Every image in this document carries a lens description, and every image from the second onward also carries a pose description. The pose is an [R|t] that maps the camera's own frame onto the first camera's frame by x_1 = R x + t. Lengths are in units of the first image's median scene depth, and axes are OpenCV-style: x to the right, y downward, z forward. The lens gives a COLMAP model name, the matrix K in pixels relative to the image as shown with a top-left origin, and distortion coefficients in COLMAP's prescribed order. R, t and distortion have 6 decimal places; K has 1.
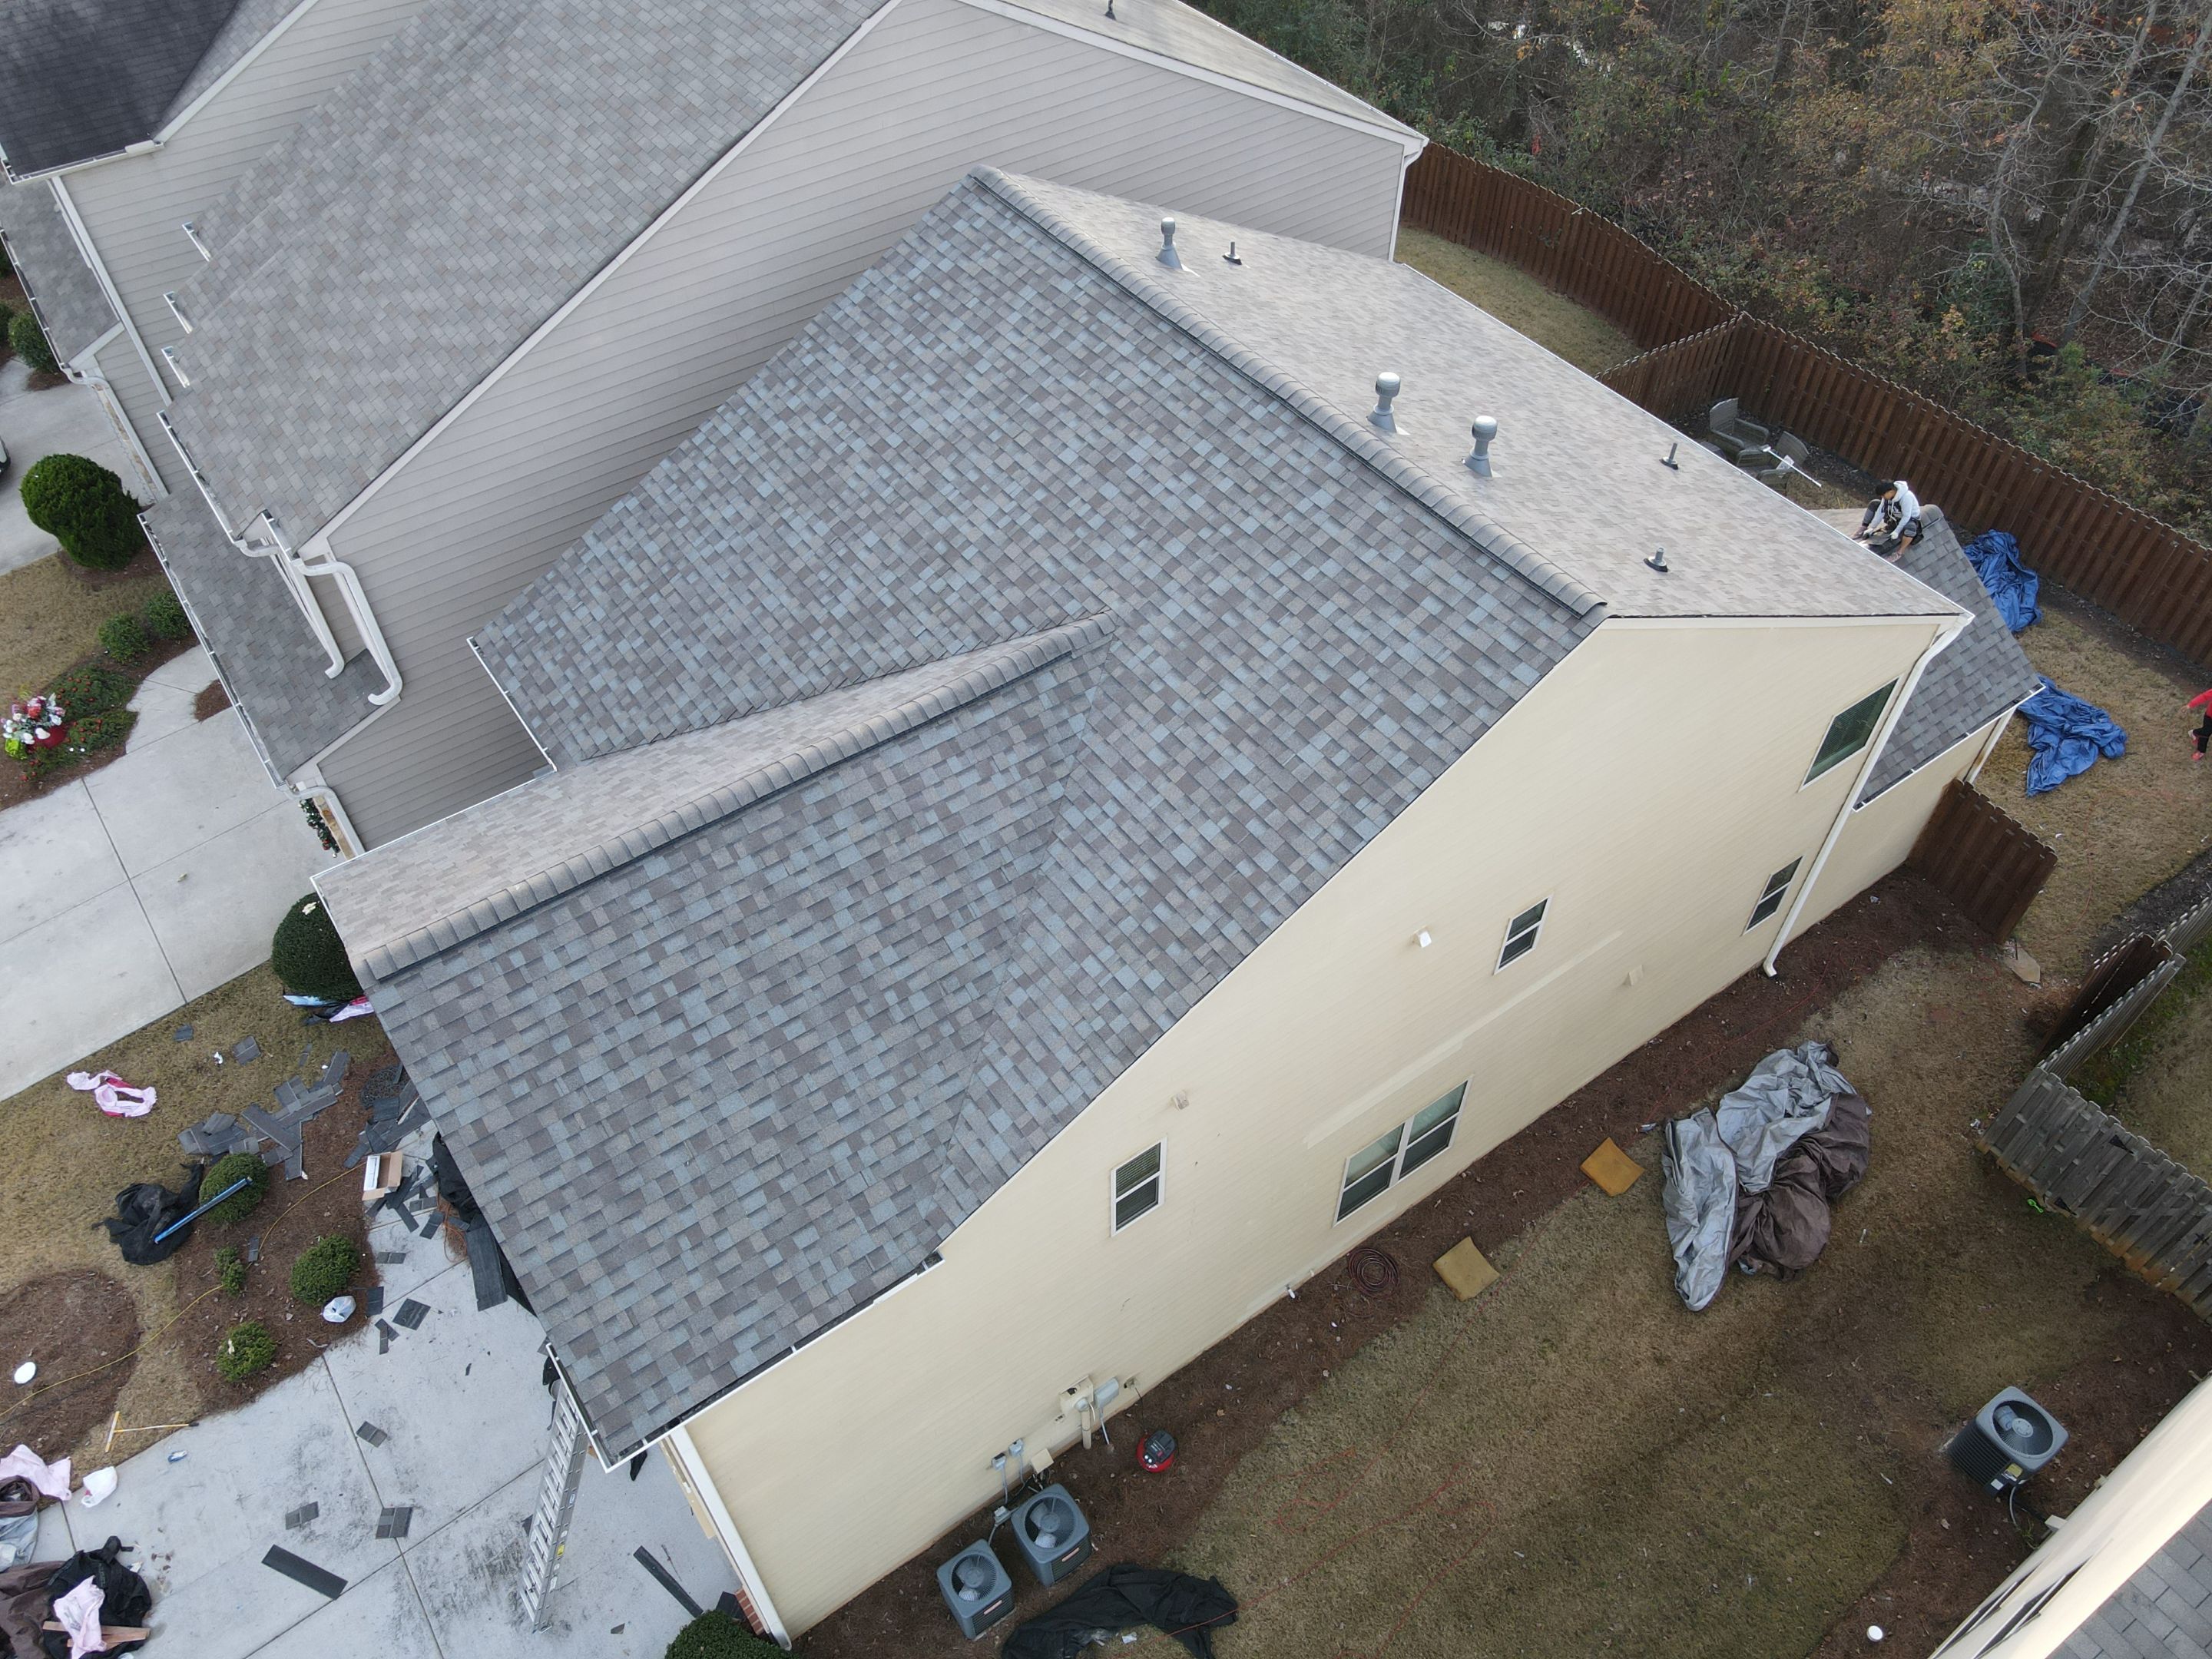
lens RADIAL K [[1620.8, 0, 1099.8], [0, 1620.8, 836.5], [0, 0, 1]] dist [0.008901, 0.010807]
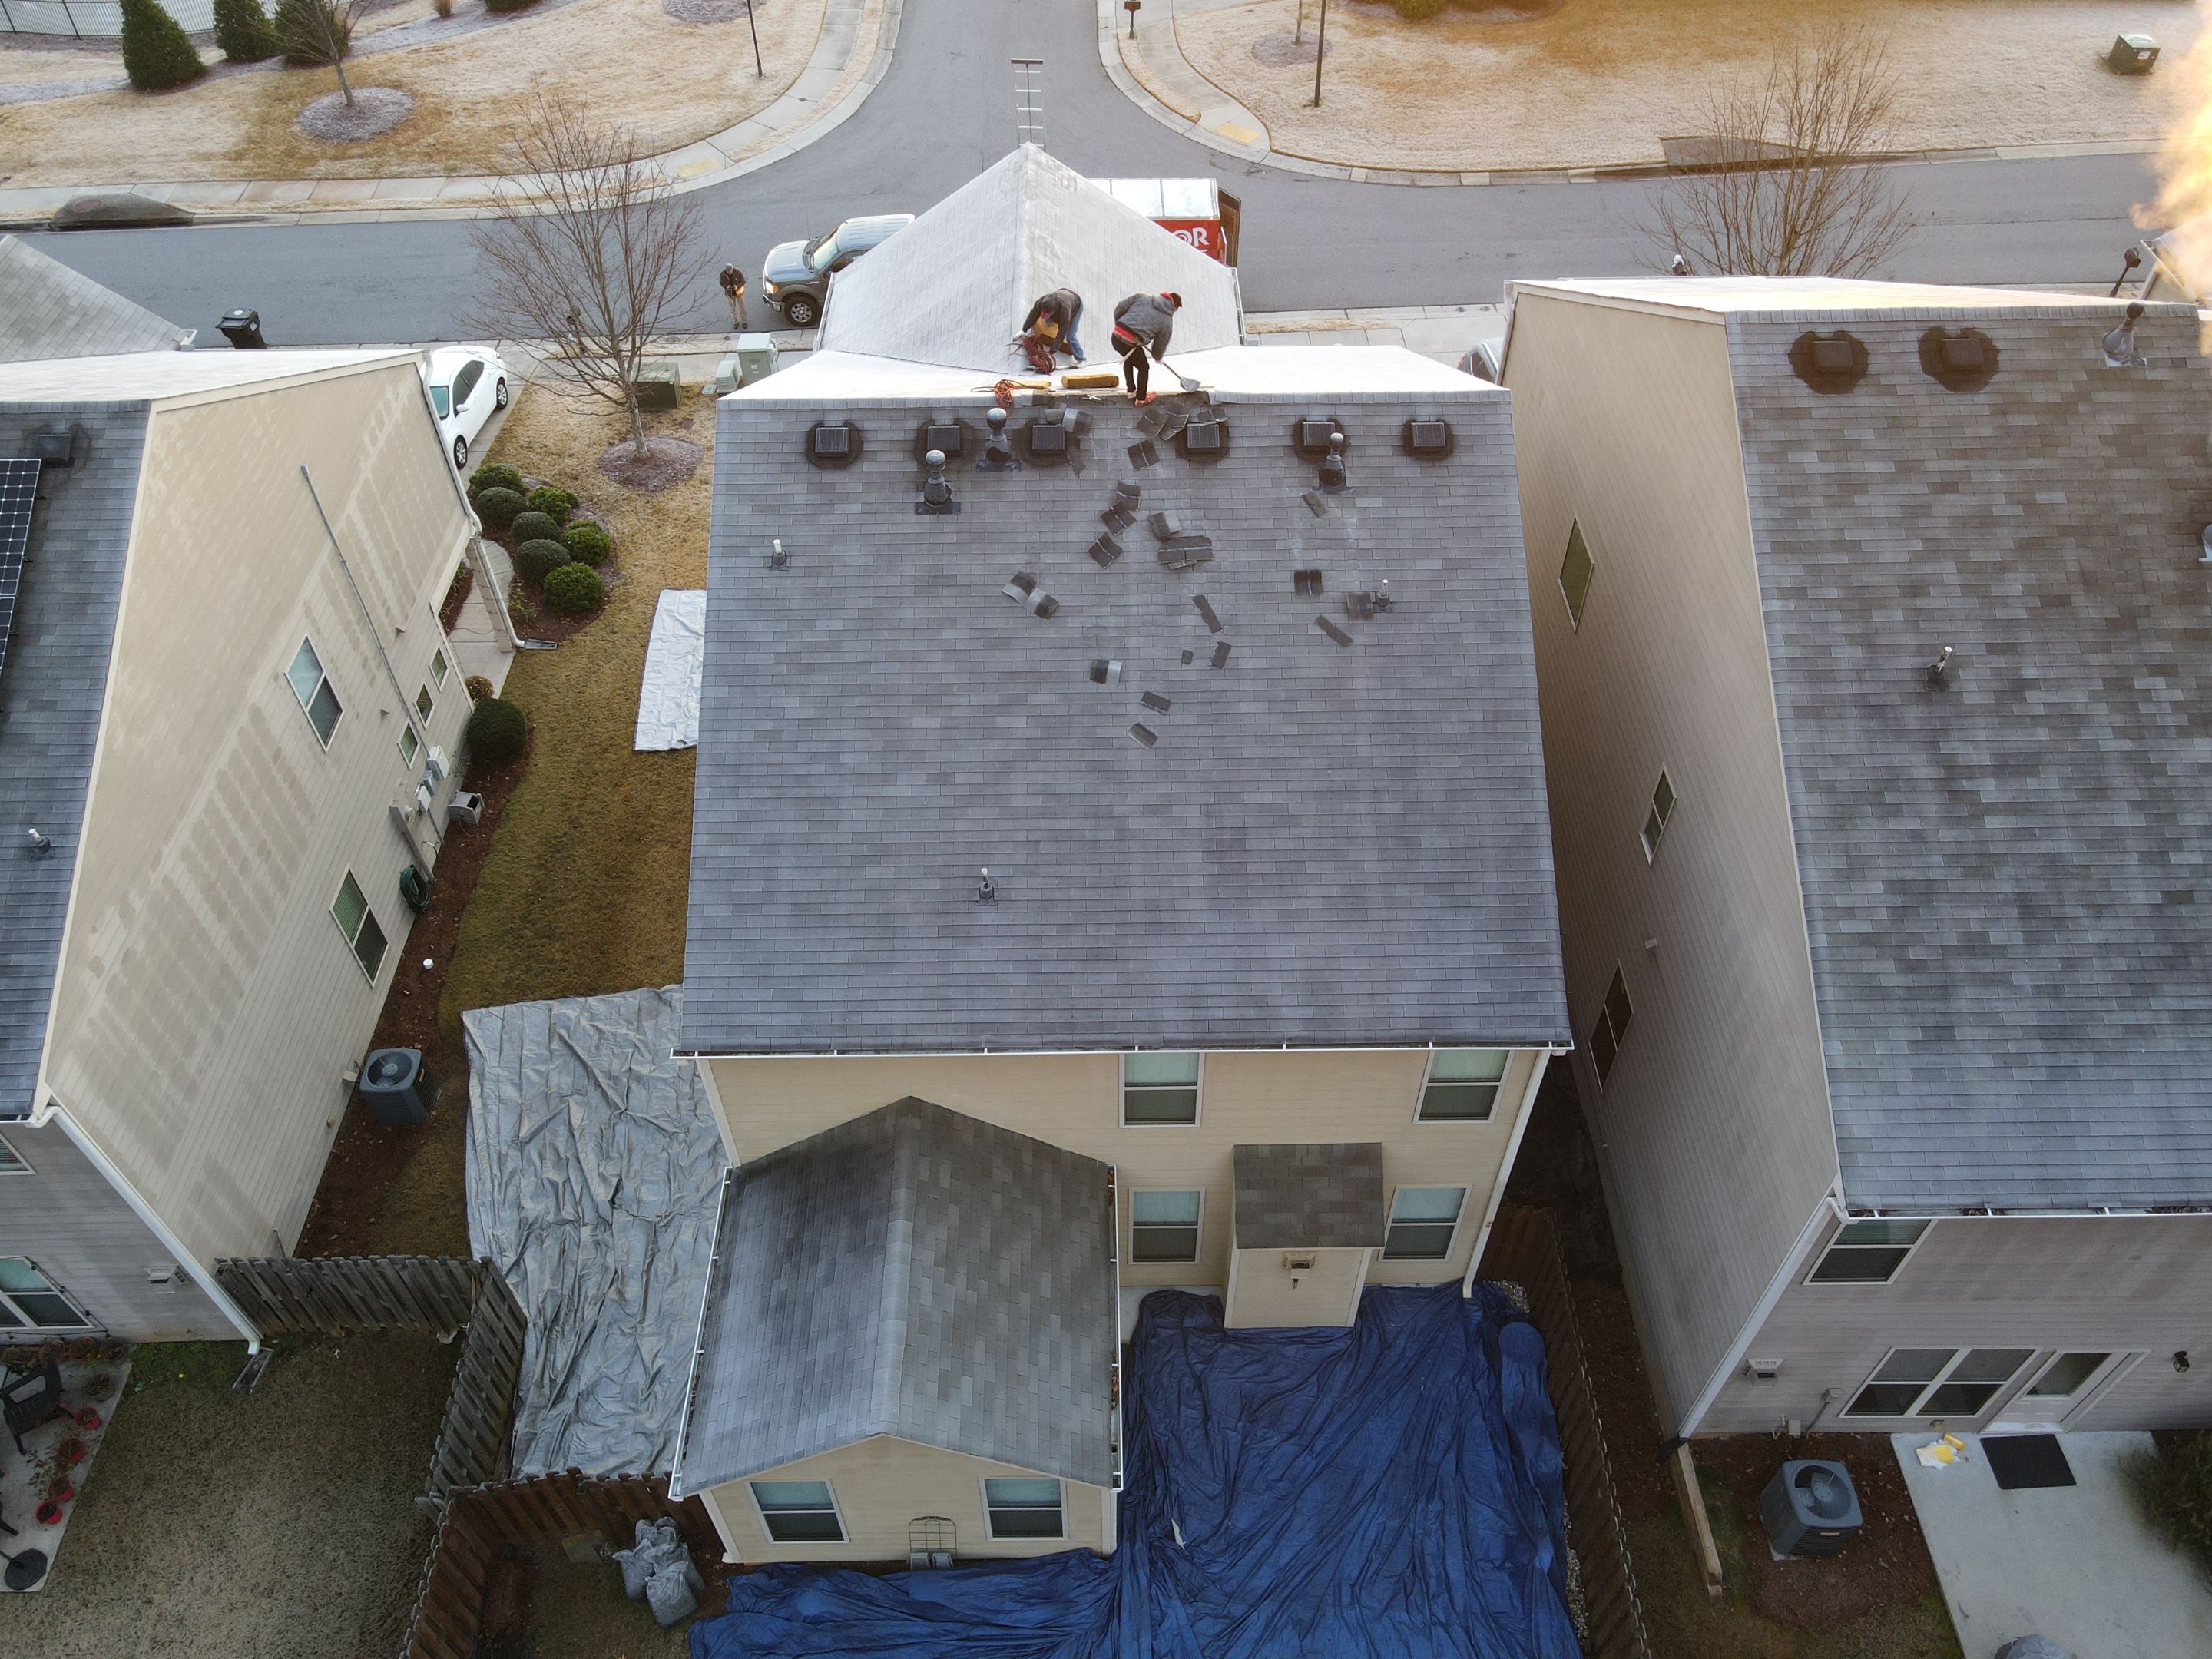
lens RADIAL K [[1620.8, 0, 1101.1], [0, 1620.8, 836.0], [0, 0, 1]] dist [0.008901, 0.010807]
pose [[-0.568520, 0.608883, -0.553215, 0.888346], [-0.611313, 0.137336, 0.779381, -1.094278], [0.550528, 0.781281, 0.294140, 0.812968]]
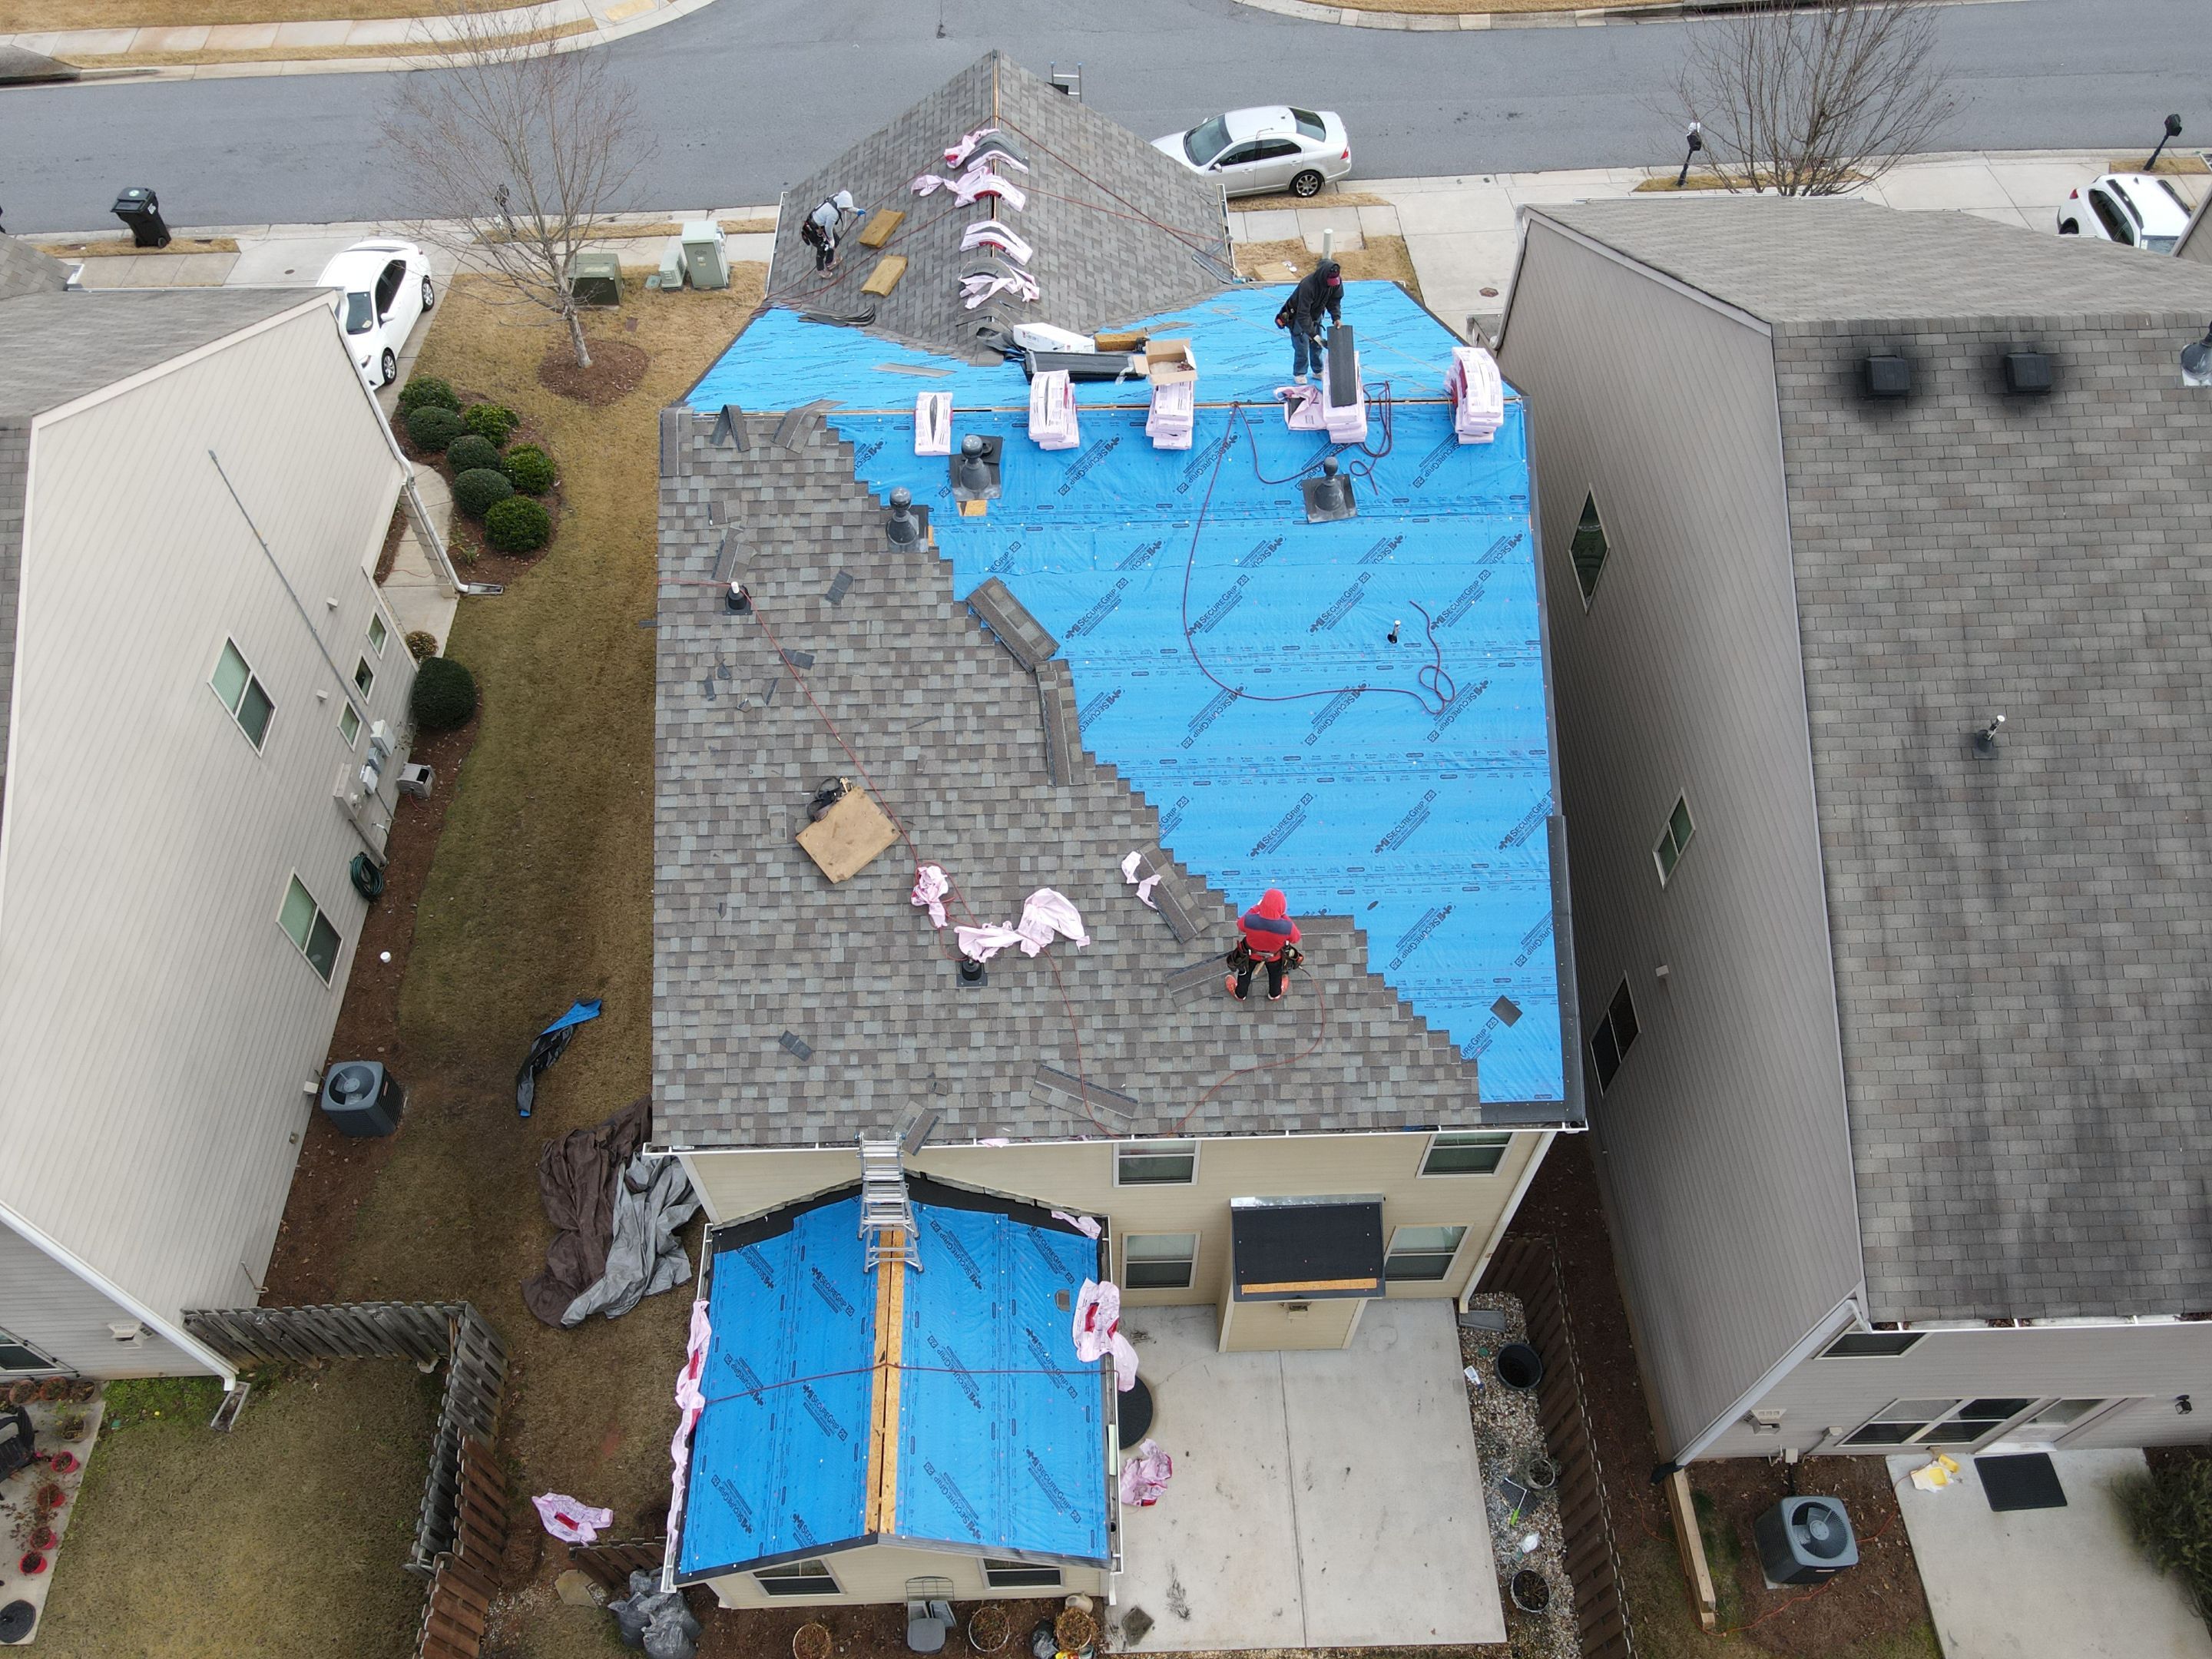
lens RADIAL K [[1620.8, 0, 1102.3], [0, 1620.8, 836.5], [0, 0, 1]] dist [0.008901, 0.010807]
pose [[-0.551421, 0.679964, -0.483305, 0.755038], [-0.624205, 0.048051, 0.779782, -1.053084], [0.553447, 0.731669, 0.397941, 0.703063]]
